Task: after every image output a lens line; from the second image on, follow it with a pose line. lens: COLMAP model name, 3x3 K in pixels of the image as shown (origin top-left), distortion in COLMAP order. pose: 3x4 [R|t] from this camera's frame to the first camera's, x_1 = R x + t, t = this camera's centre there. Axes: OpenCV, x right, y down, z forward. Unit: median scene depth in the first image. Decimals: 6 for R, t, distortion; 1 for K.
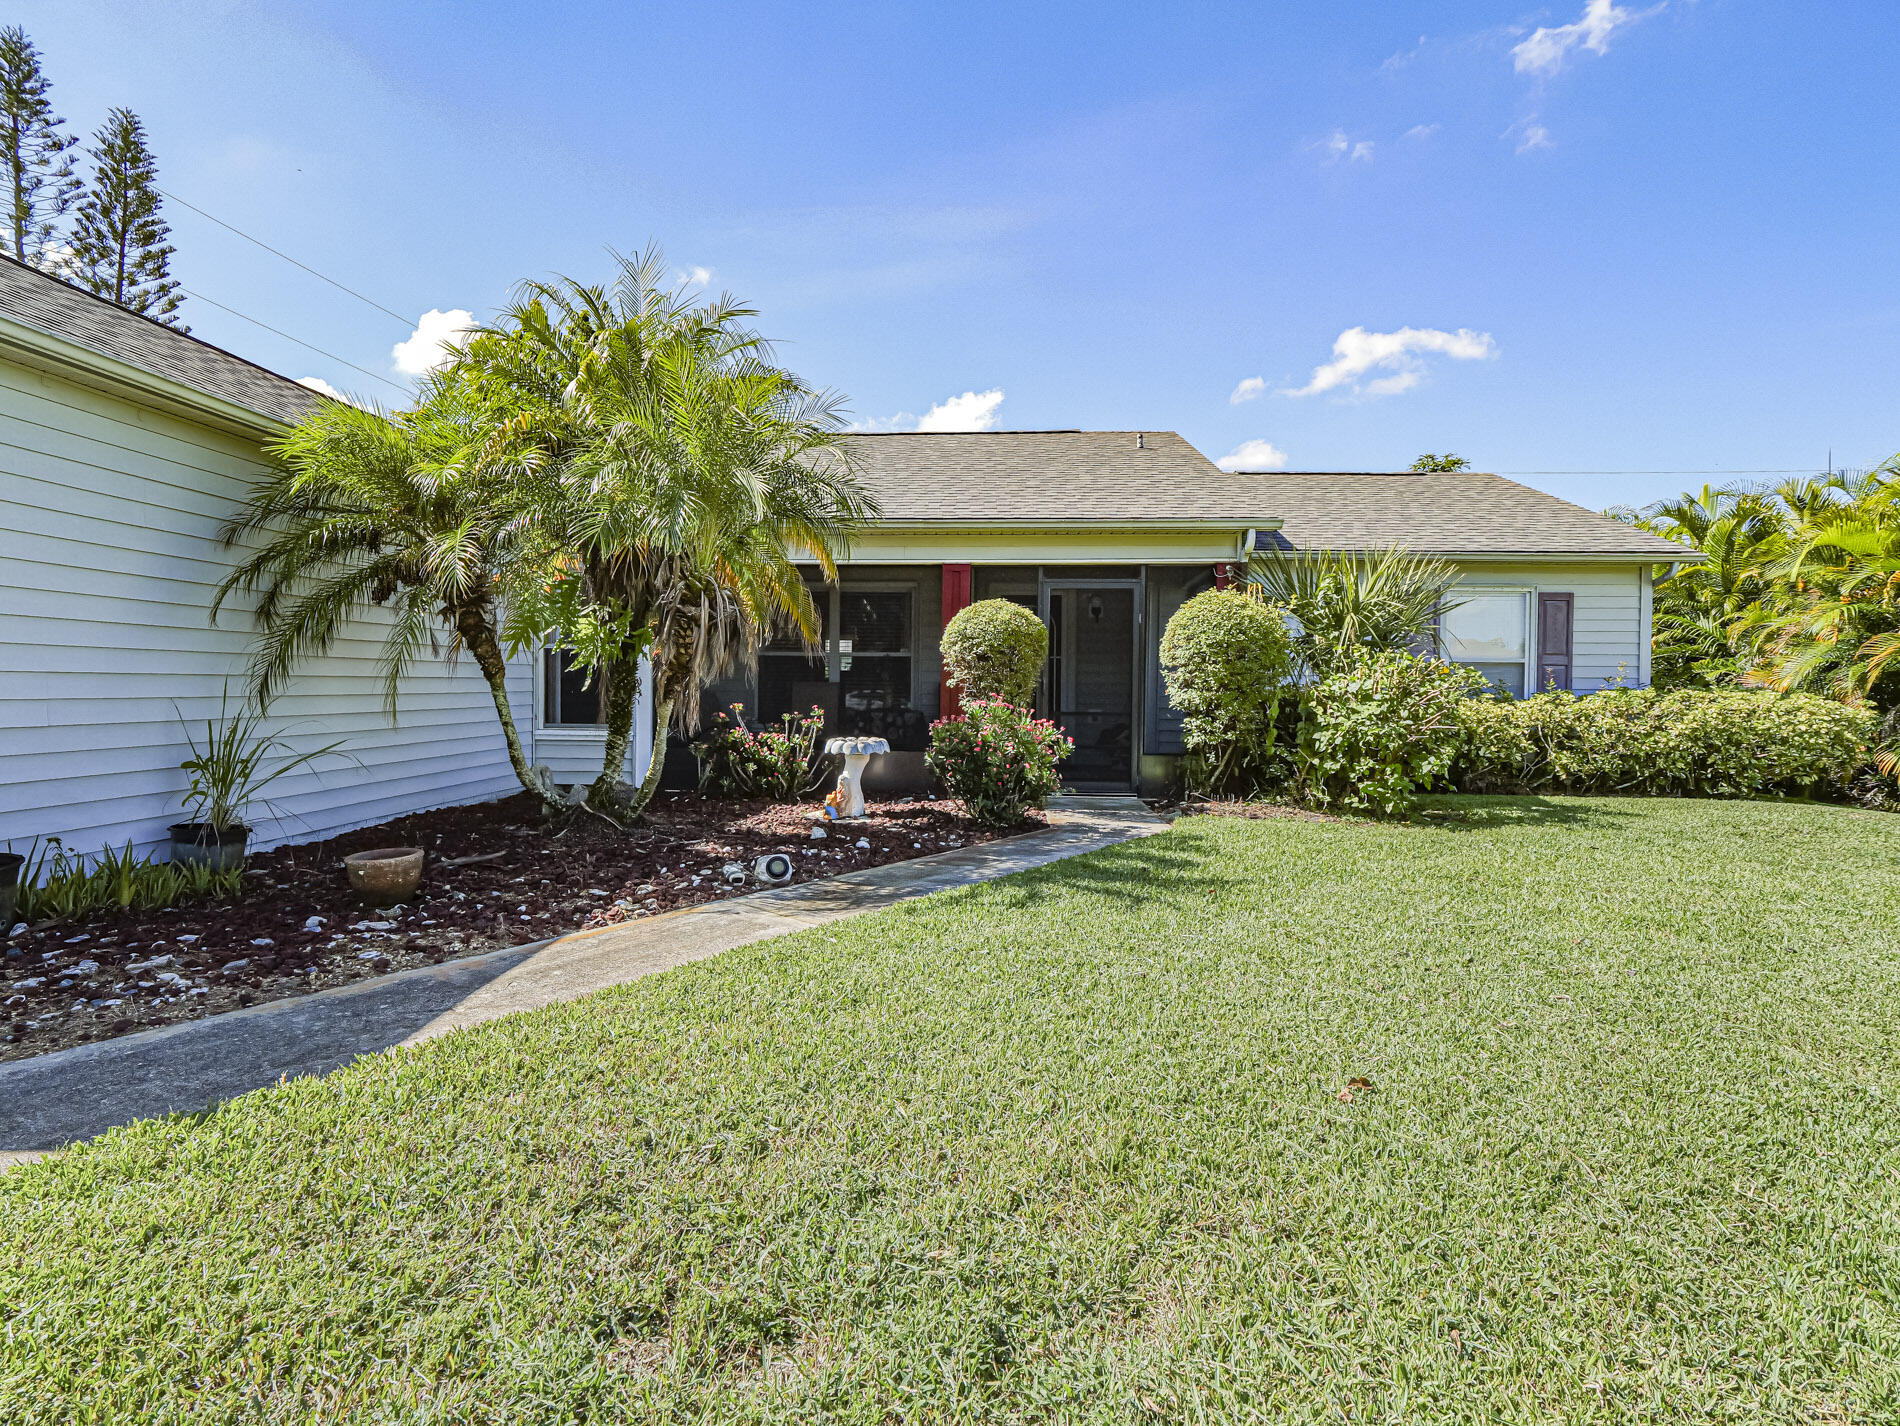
lens RADIAL K [[952.0, 0, 942.7], [0, 952.0, 653.6], [0, 0, 1]] dist [-0.008966, -0.000390]
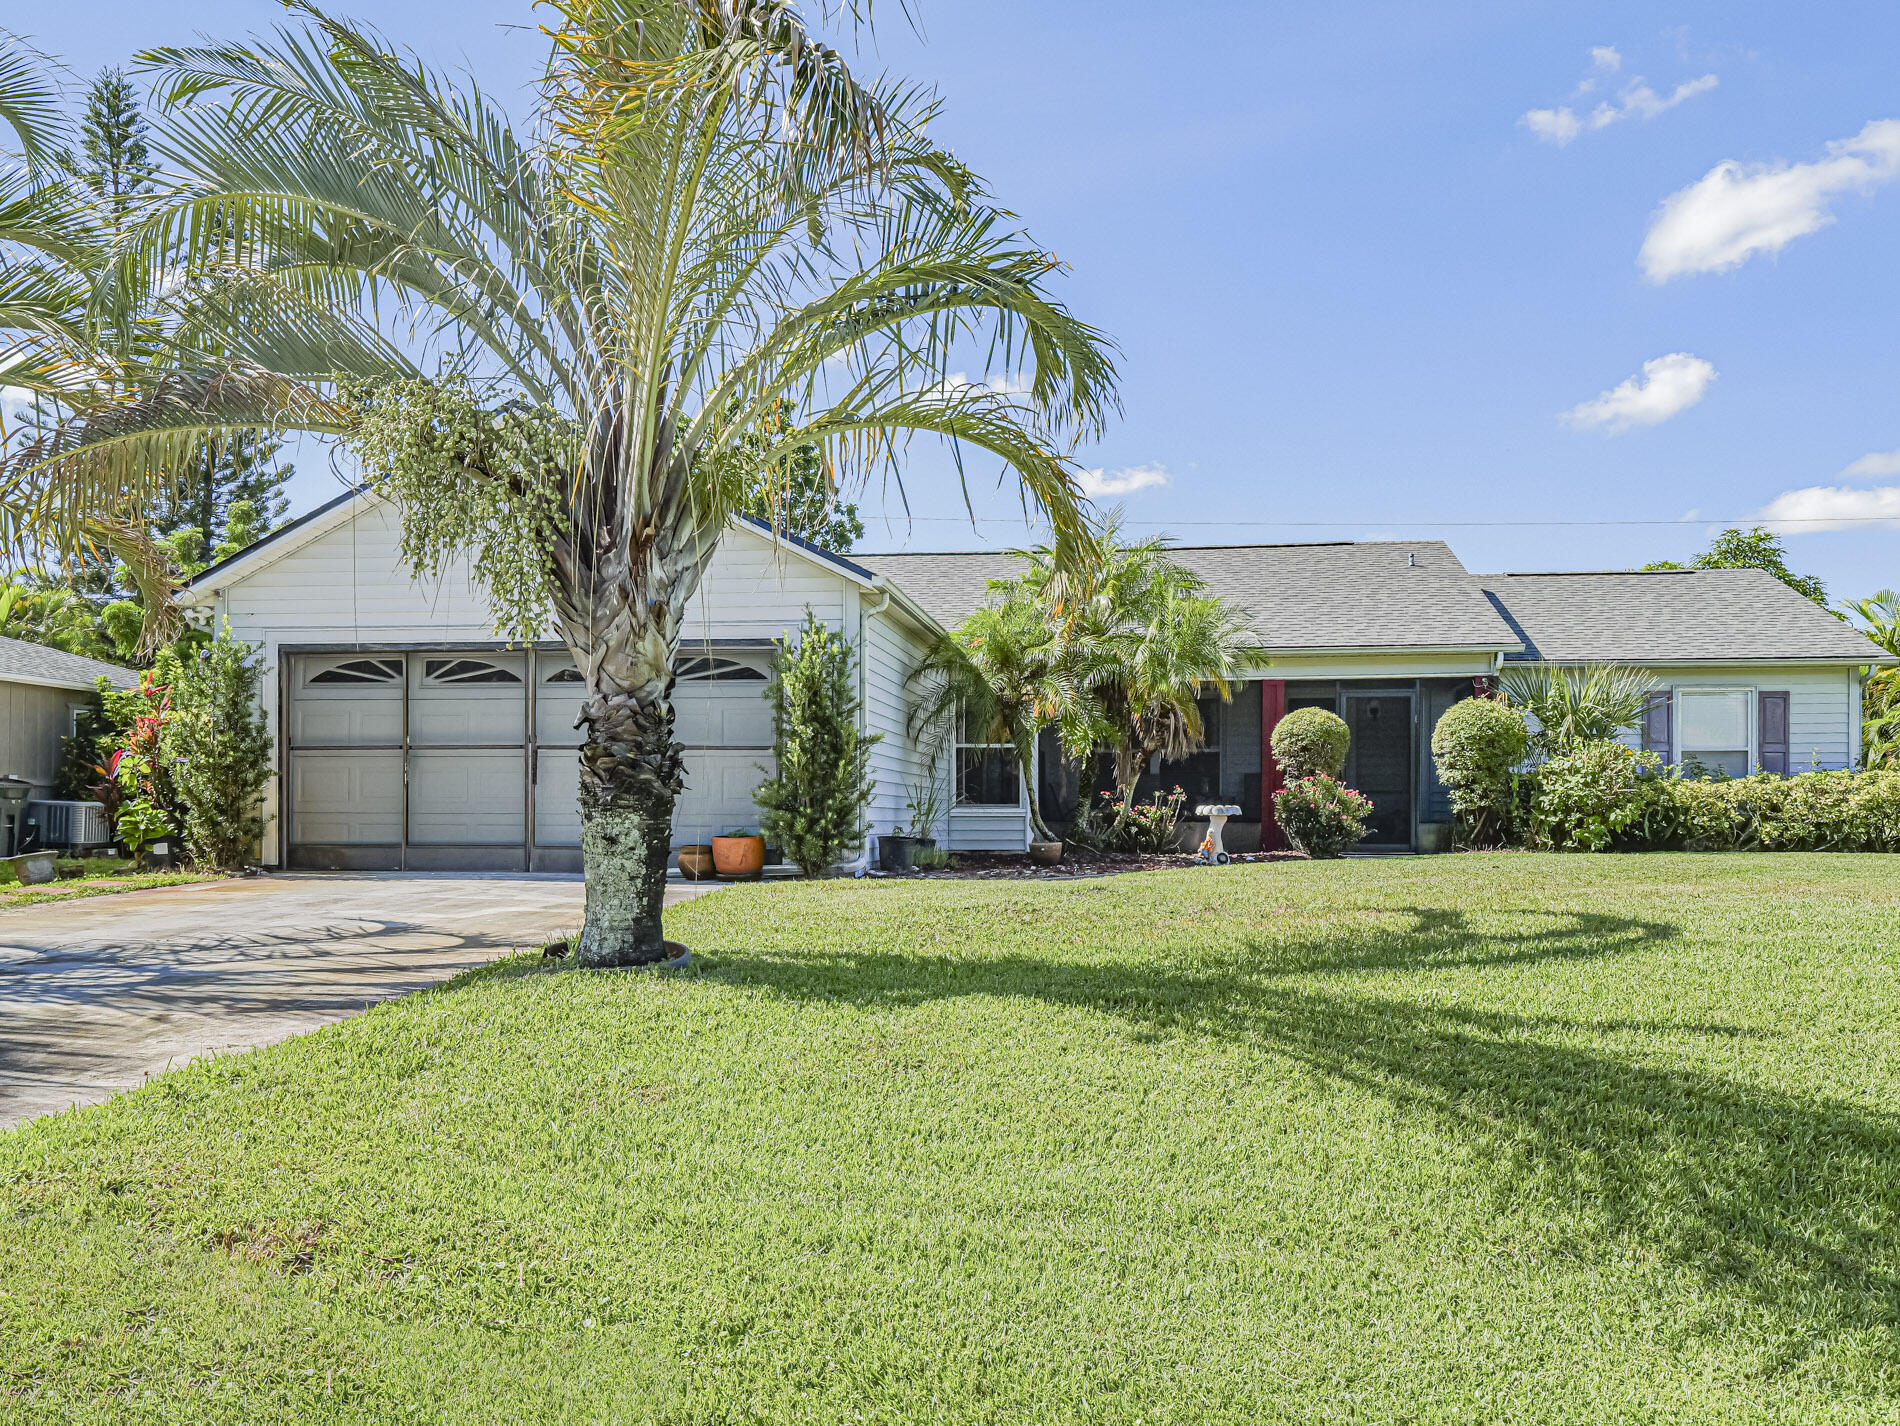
lens RADIAL K [[1545.5, 0, 953.3], [0, 1545.5, 775.2], [0, 0, 1]] dist [0.025774, -0.004950]
pose [[0.997254, -0.010216, -0.073353, -0.293896], [0.010635, 0.999929, 0.005323, 0.024275], [0.073294, -0.006089, 0.997292, -1.269062]]
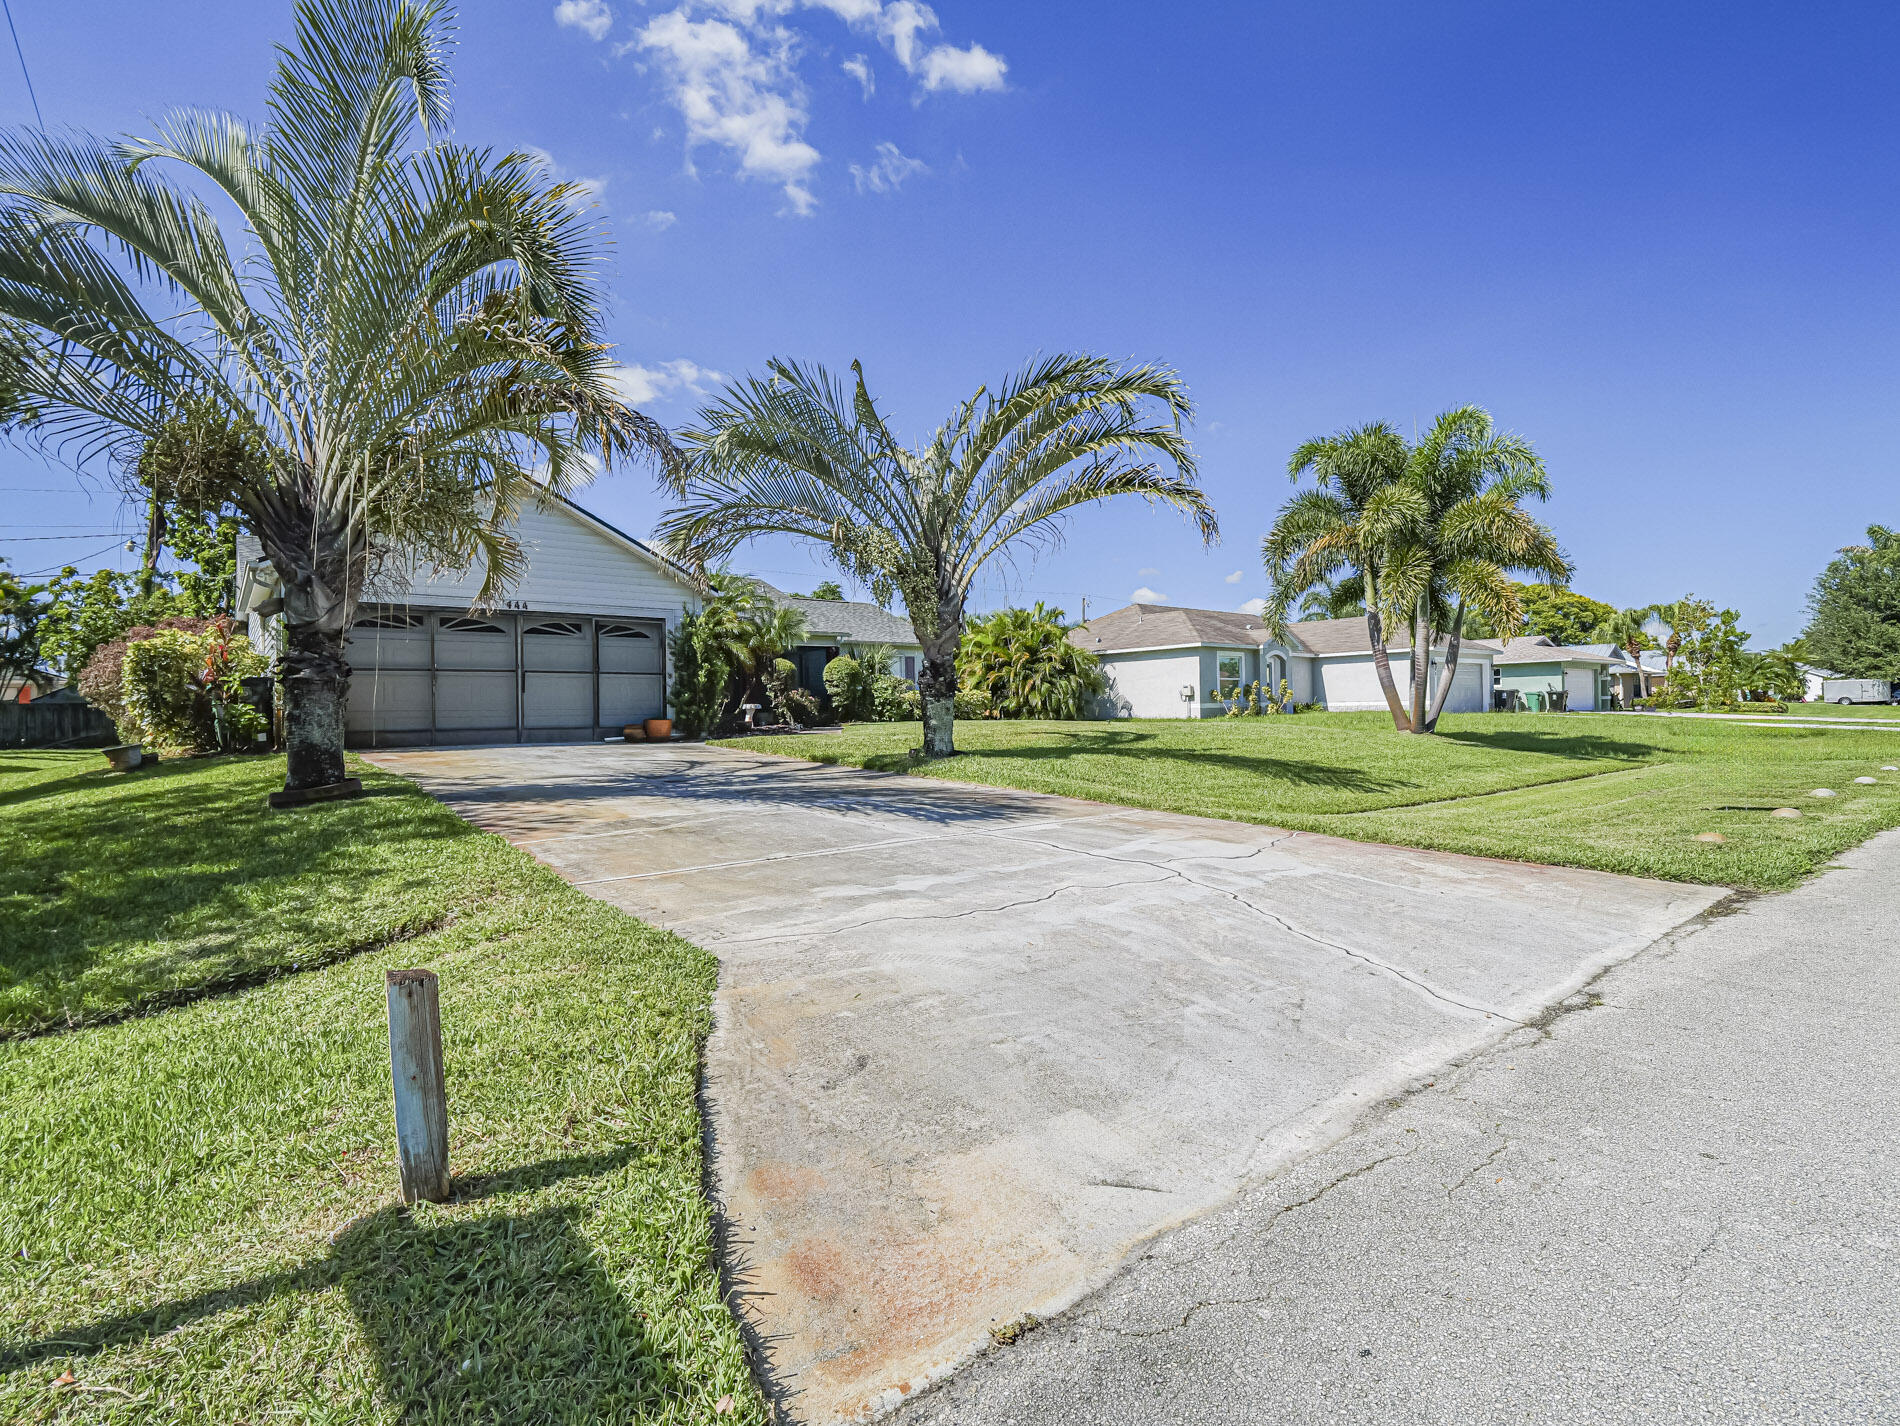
lens RADIAL K [[907.0, 0, 950.0], [0, 907.0, 713.0], [0, 0, 1]] dist [-0.027003, 0.003582]
pose [[0.736999, -0.025893, 0.675398, -1.440032], [0.006602, 0.999494, 0.031115, 0.029101], [-0.675862, -0.018473, 0.736797, -1.420245]]
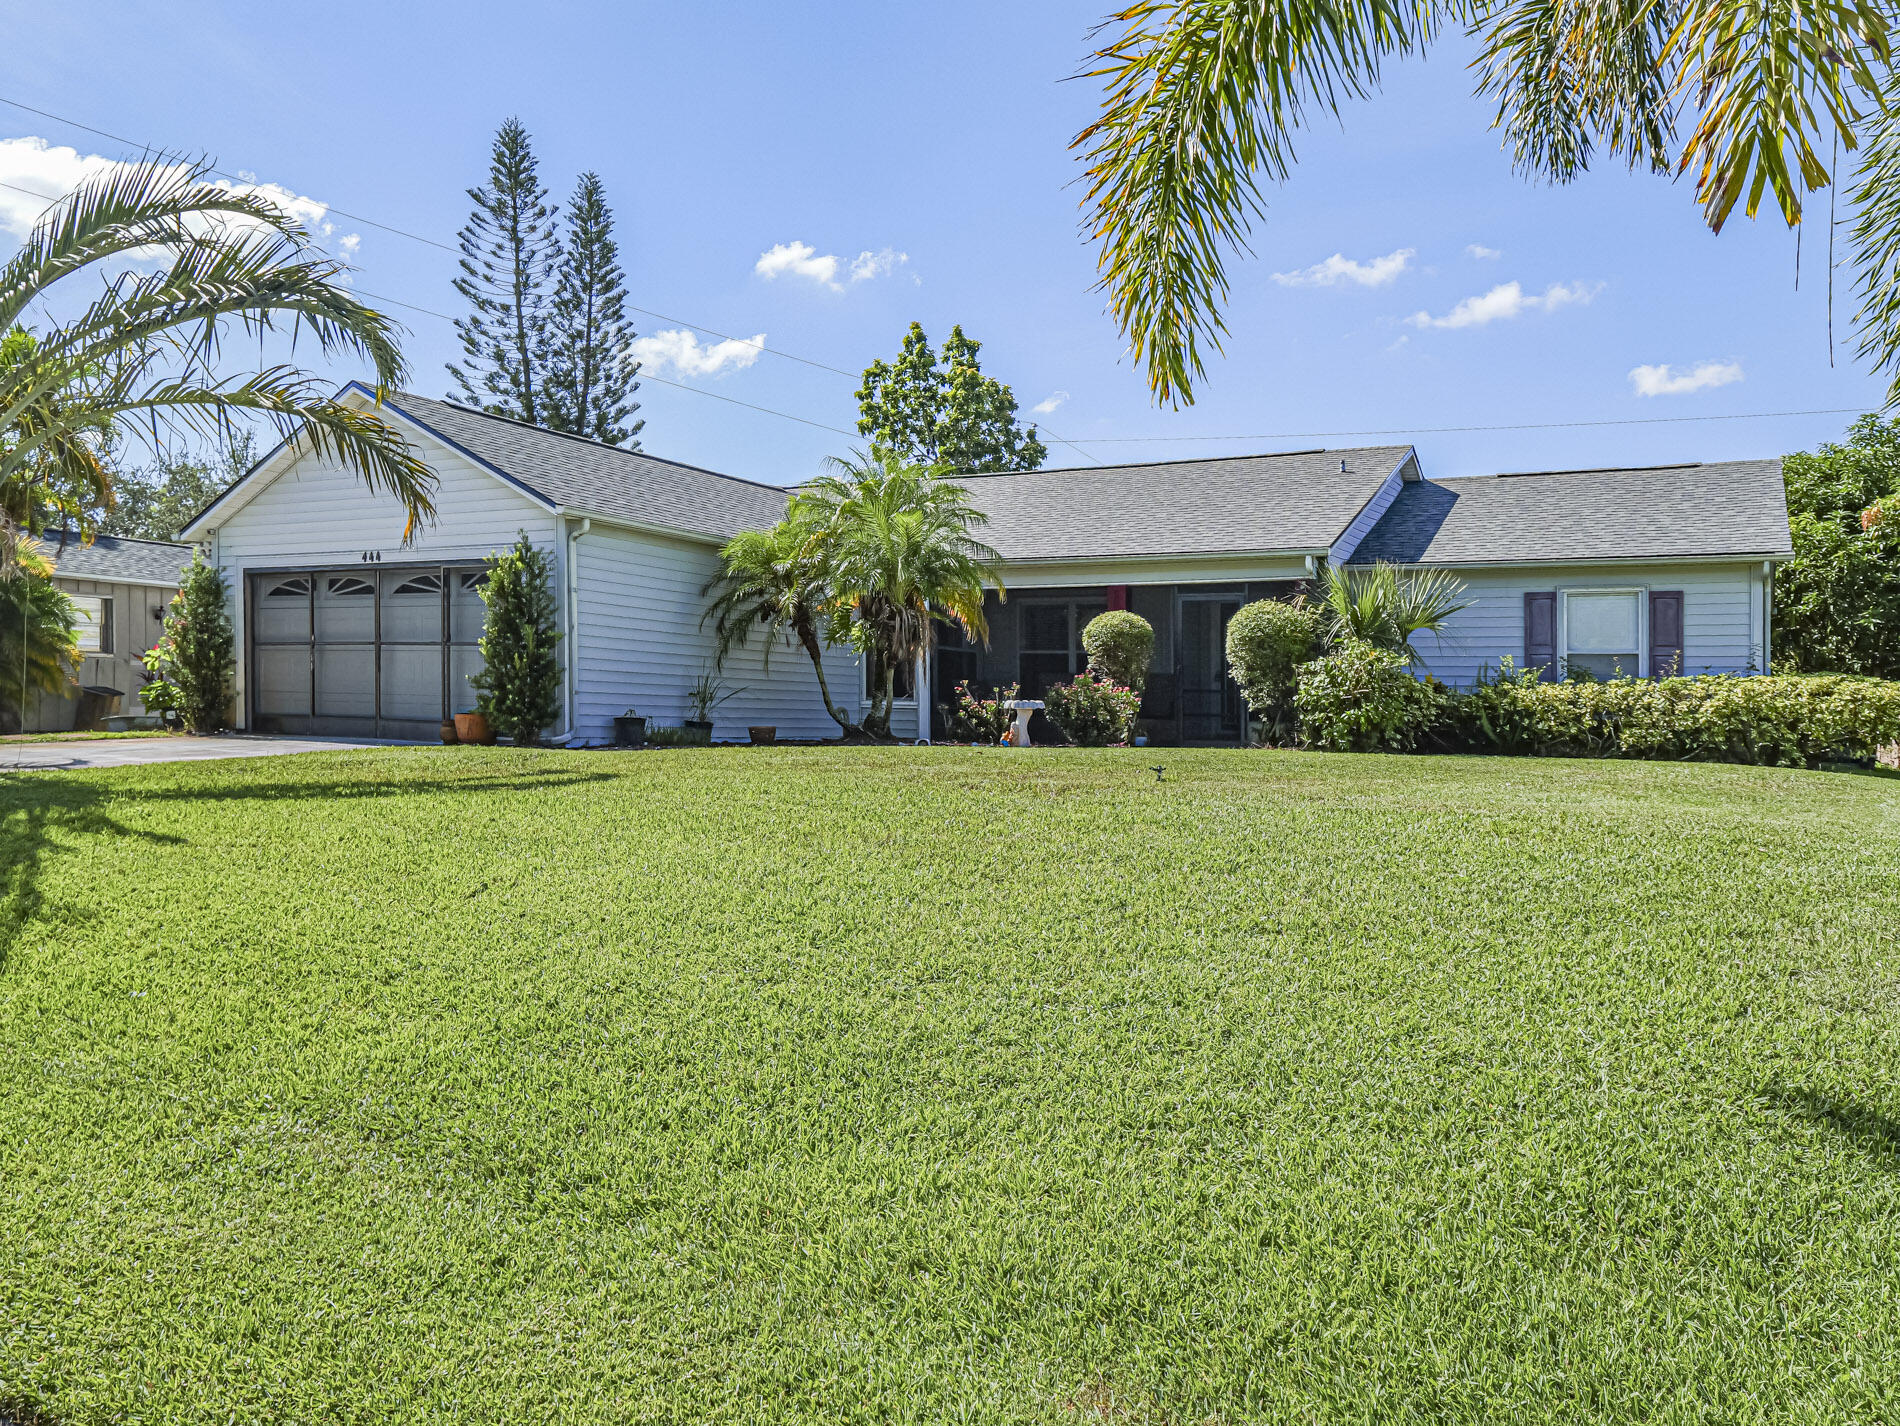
lens RADIAL K [[1439.8, 0, 950.0], [0, 1439.8, 713.0], [0, 0, 1]] dist [0.027678, 0.000222]
pose [[0.904155, 0.011092, -0.427060, 0.765760], [0.000020, 0.999662, 0.026007, 0.043882], [0.427204, -0.023523, 0.903849, -1.146416]]
